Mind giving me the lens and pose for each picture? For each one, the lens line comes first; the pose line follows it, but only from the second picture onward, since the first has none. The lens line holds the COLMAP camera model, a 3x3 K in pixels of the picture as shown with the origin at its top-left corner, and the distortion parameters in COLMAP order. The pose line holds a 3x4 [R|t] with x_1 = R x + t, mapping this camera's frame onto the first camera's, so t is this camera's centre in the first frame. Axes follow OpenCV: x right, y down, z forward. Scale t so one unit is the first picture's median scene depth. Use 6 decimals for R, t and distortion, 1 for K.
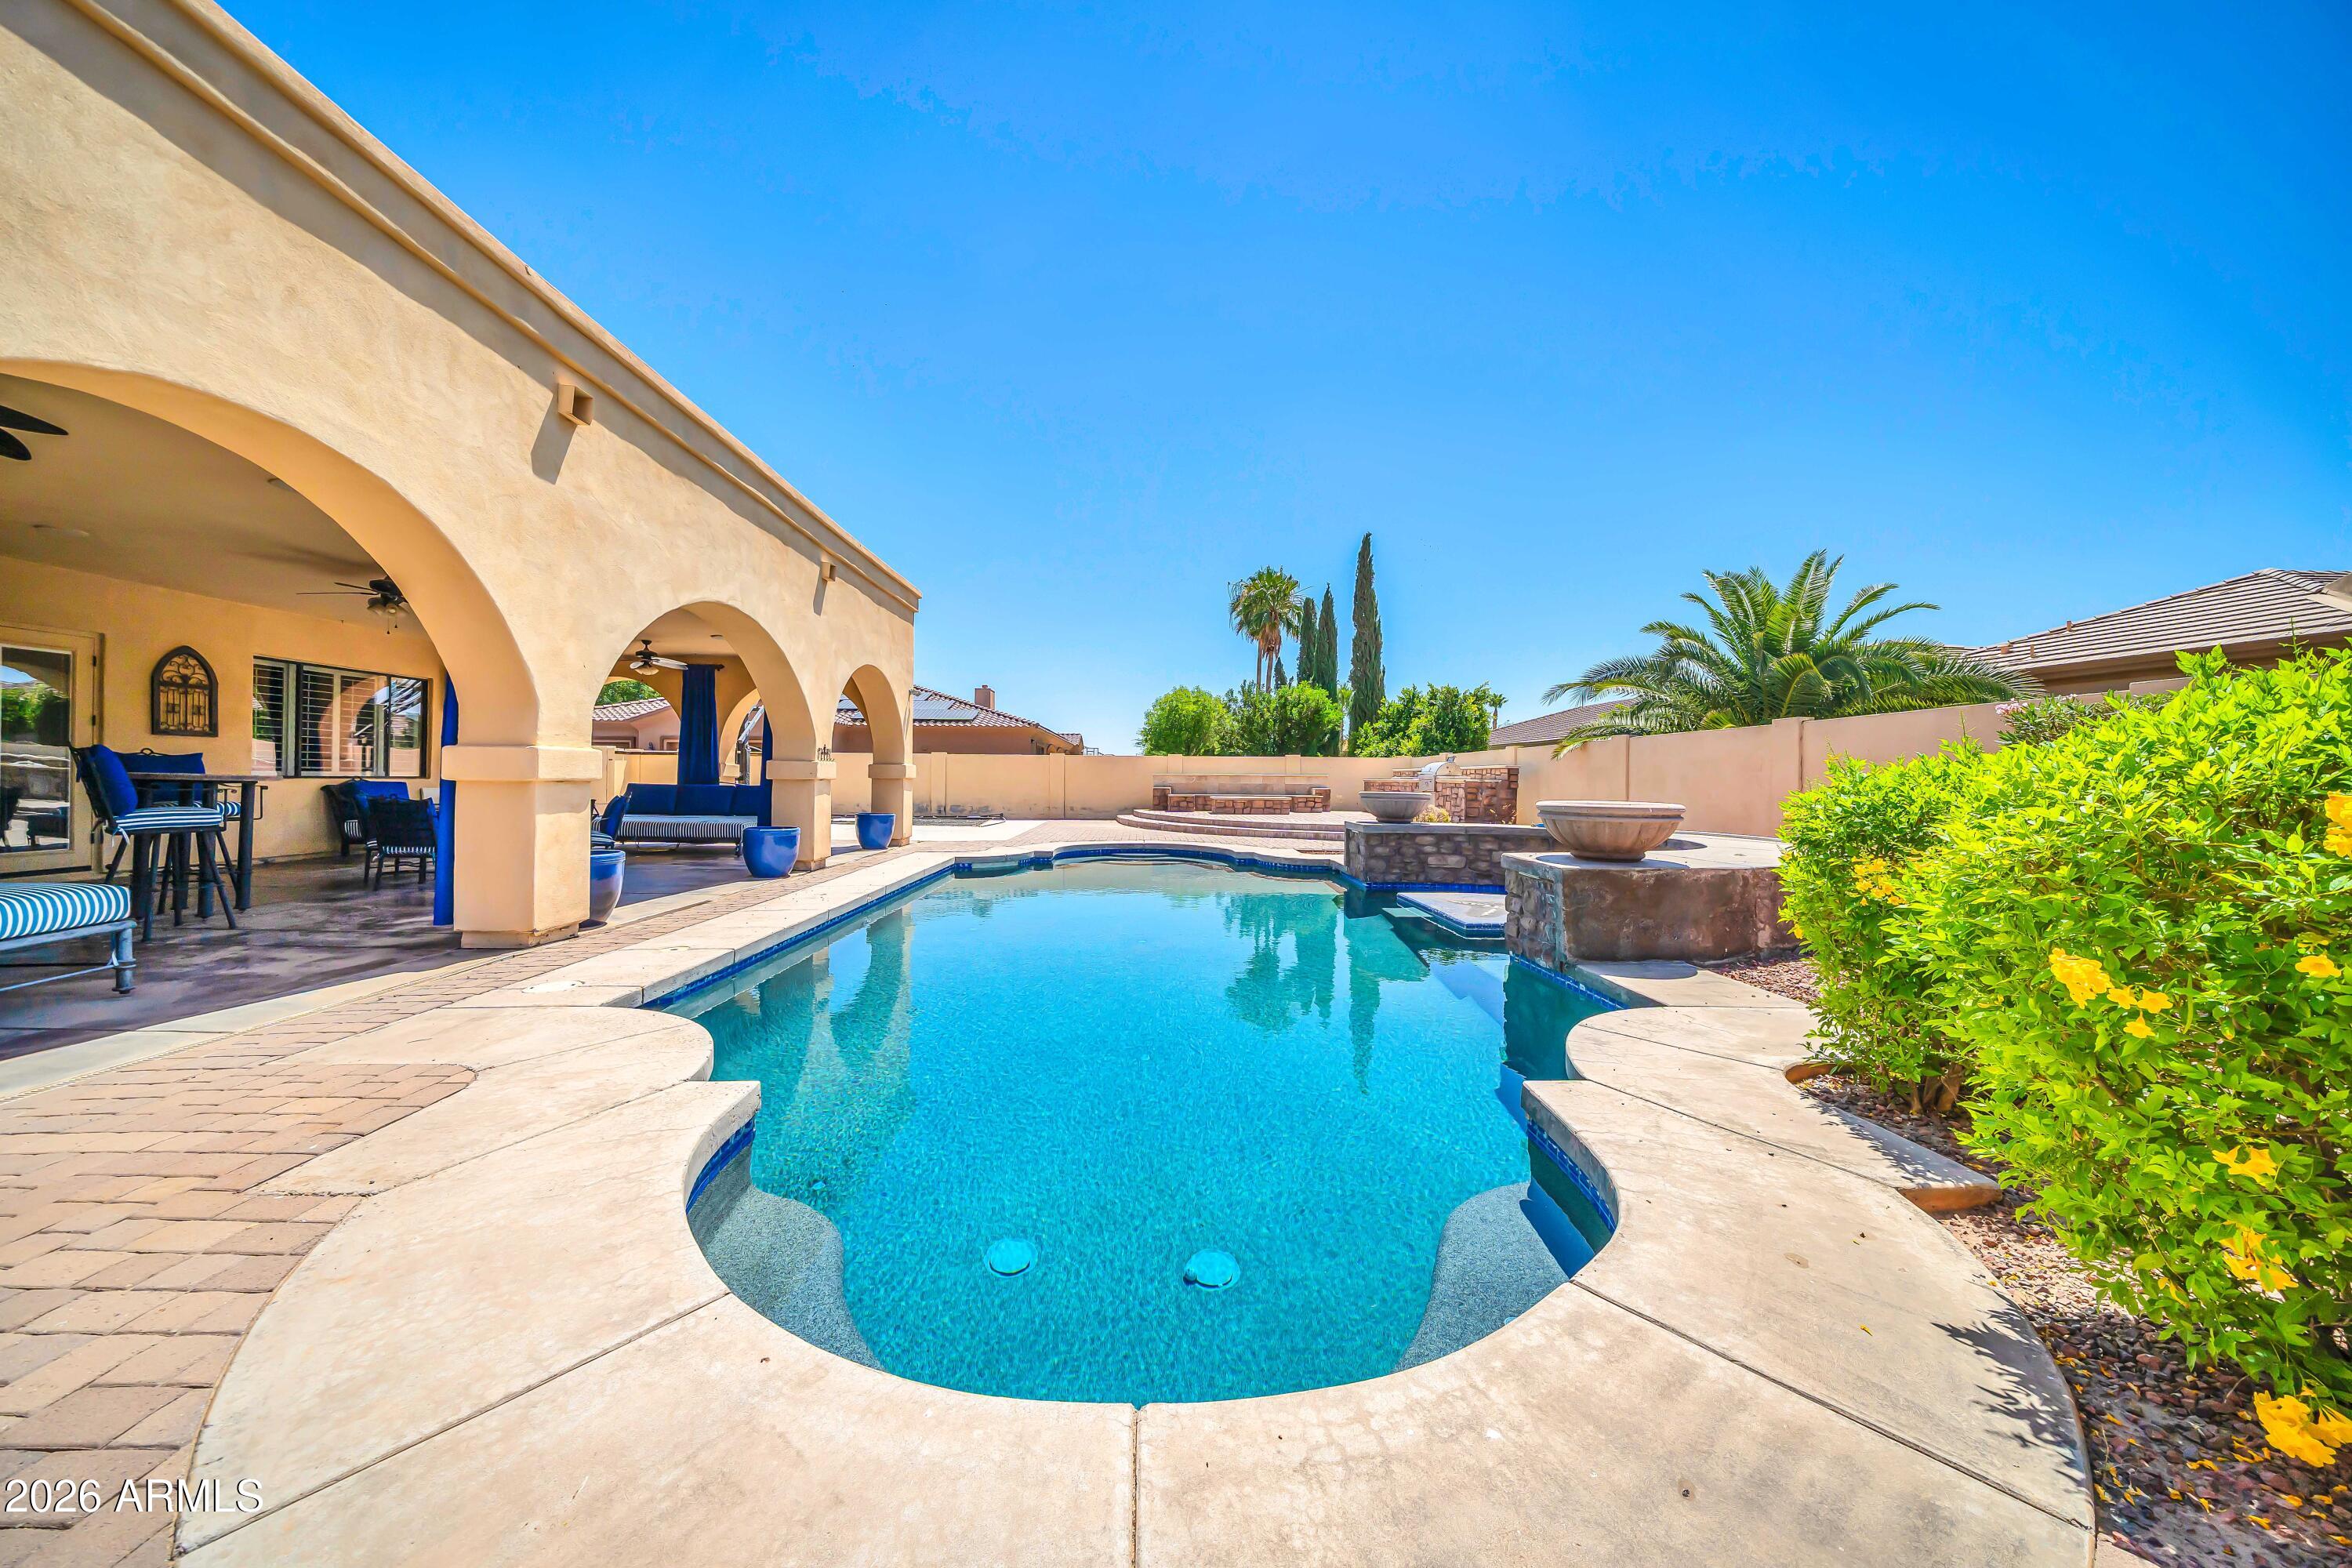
lens RADIAL K [[798.2, 0, 1176.7], [0, 798.2, 771.8], [0, 0, 1]] dist [-0.020715, -0.000001]
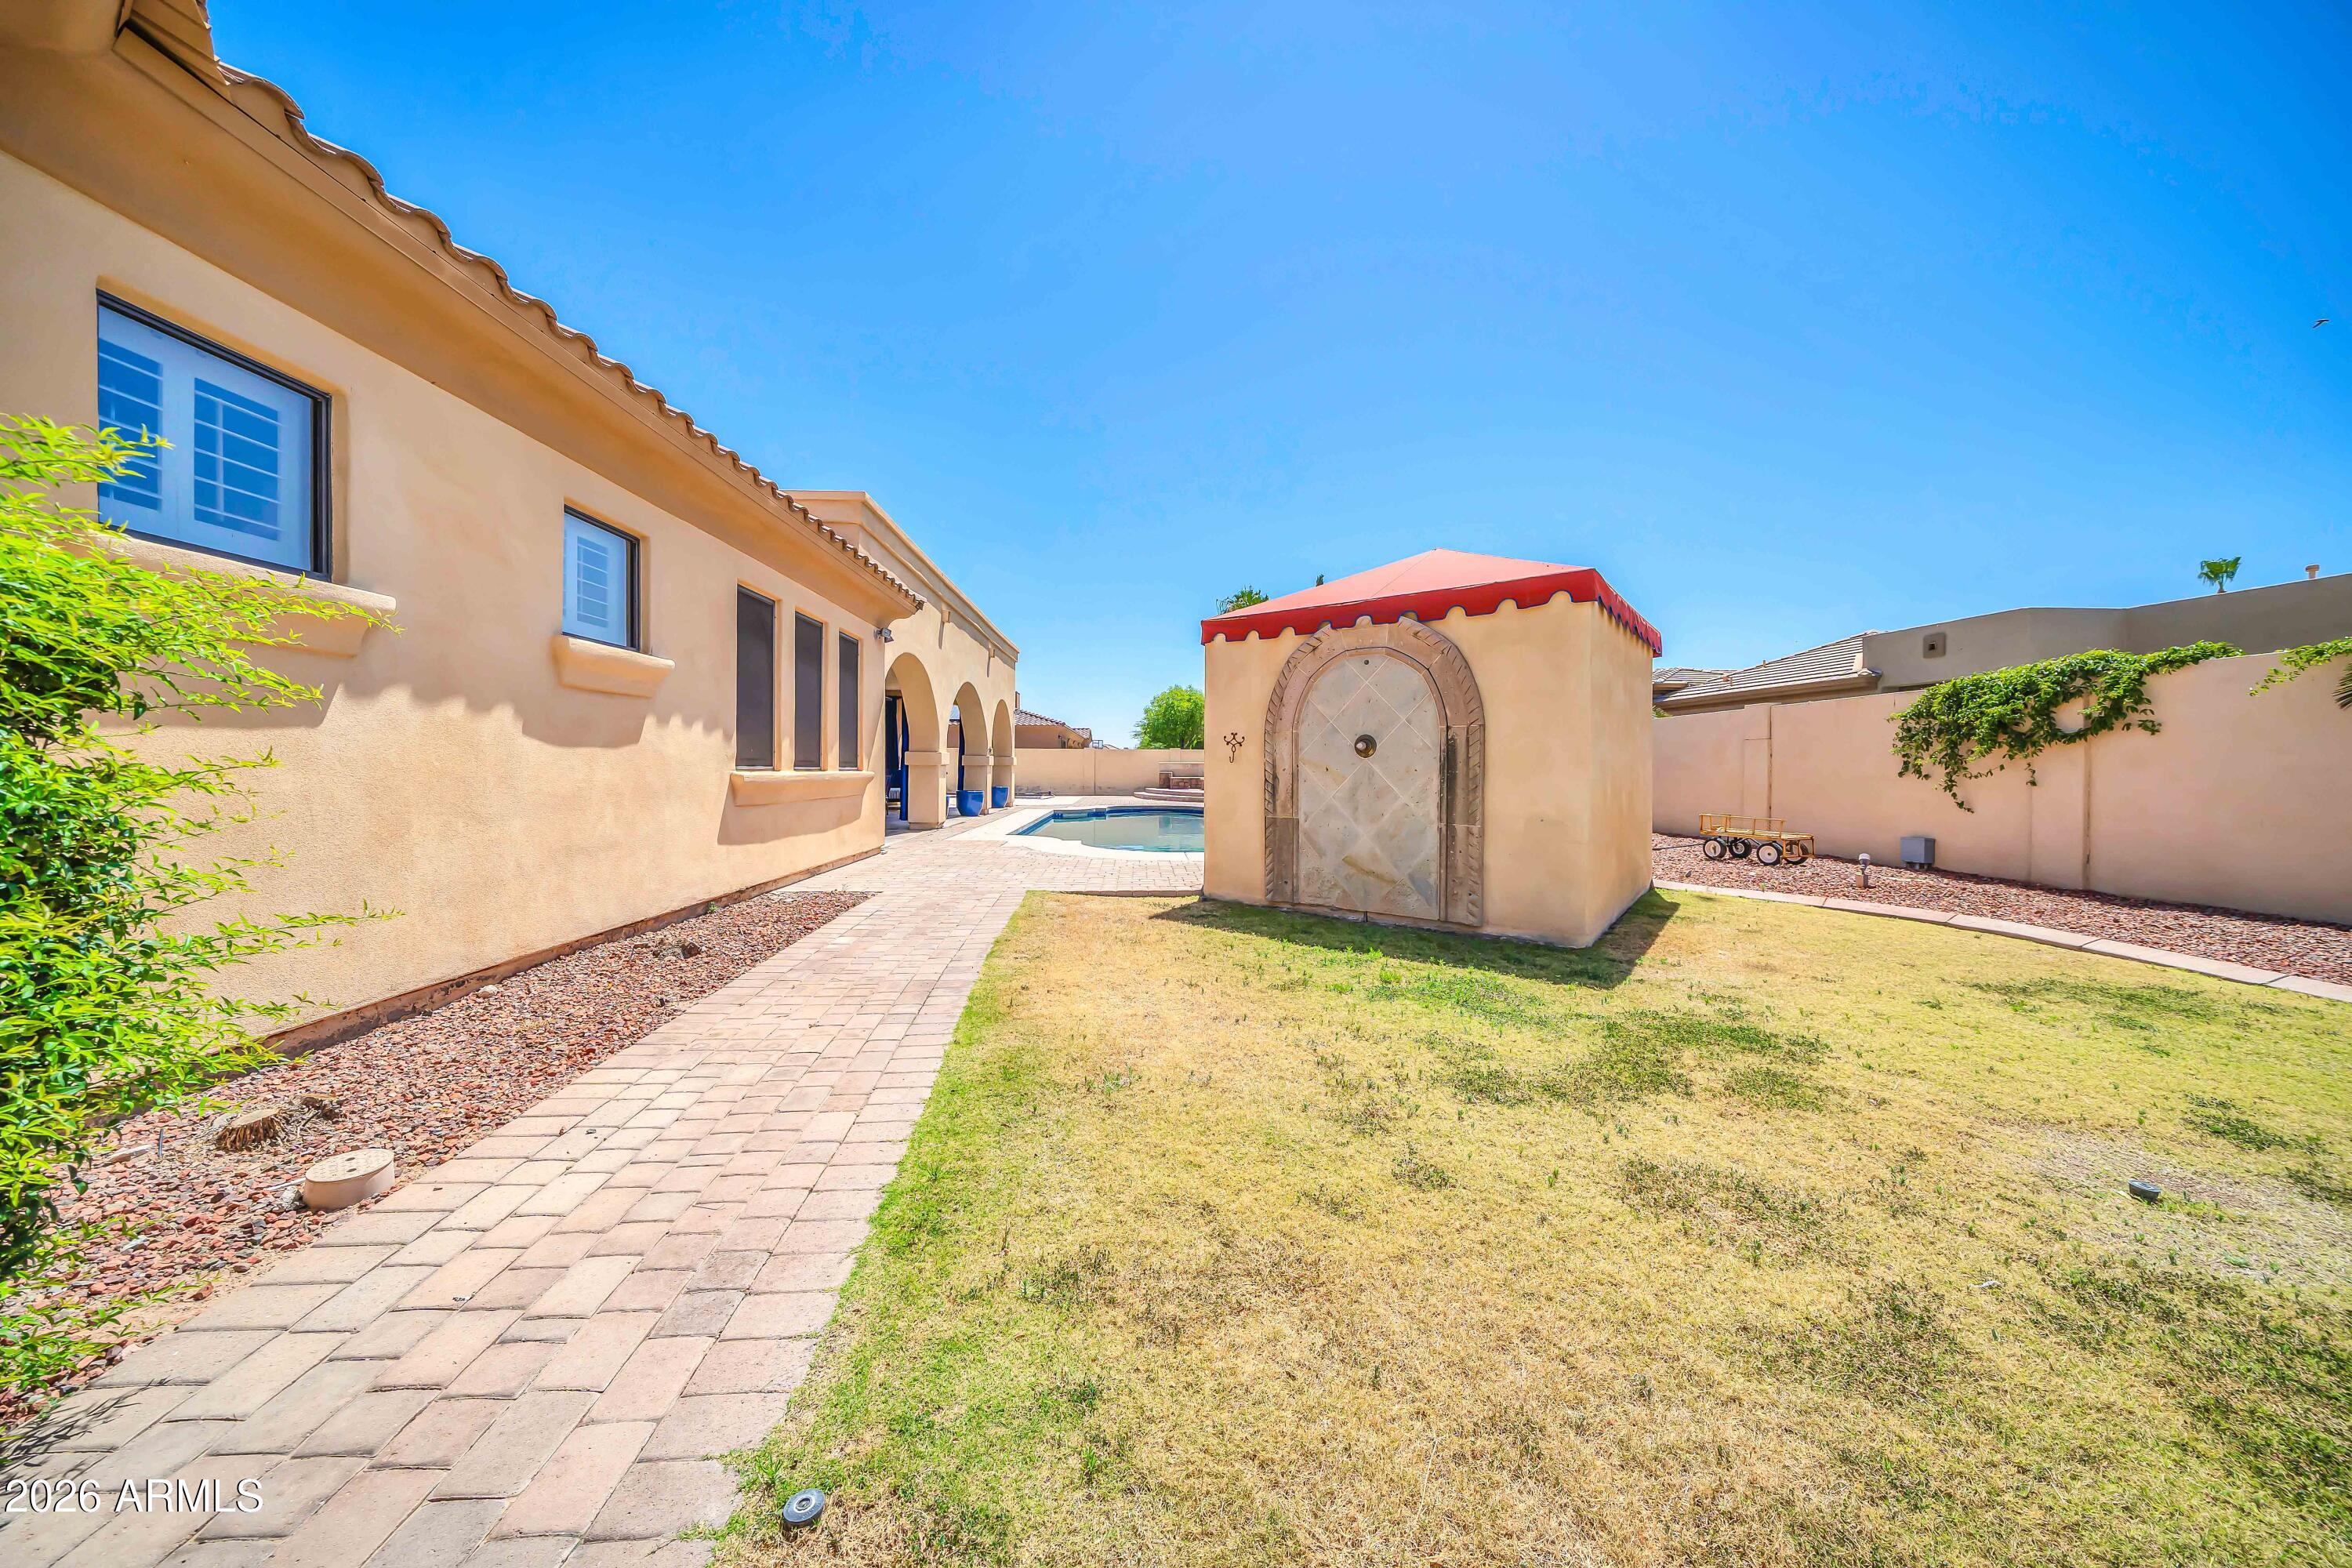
lens RADIAL K [[798.2, 0, 1176.7], [0, 798.2, 771.8], [0, 0, 1]] dist [-0.020715, -0.000001]
pose [[0.999934, -0.008569, 0.007694, -0.010774], [0.008479, 0.999897, 0.011601, 0.003095], [-0.007792, -0.011535, 0.999903, -0.370252]]
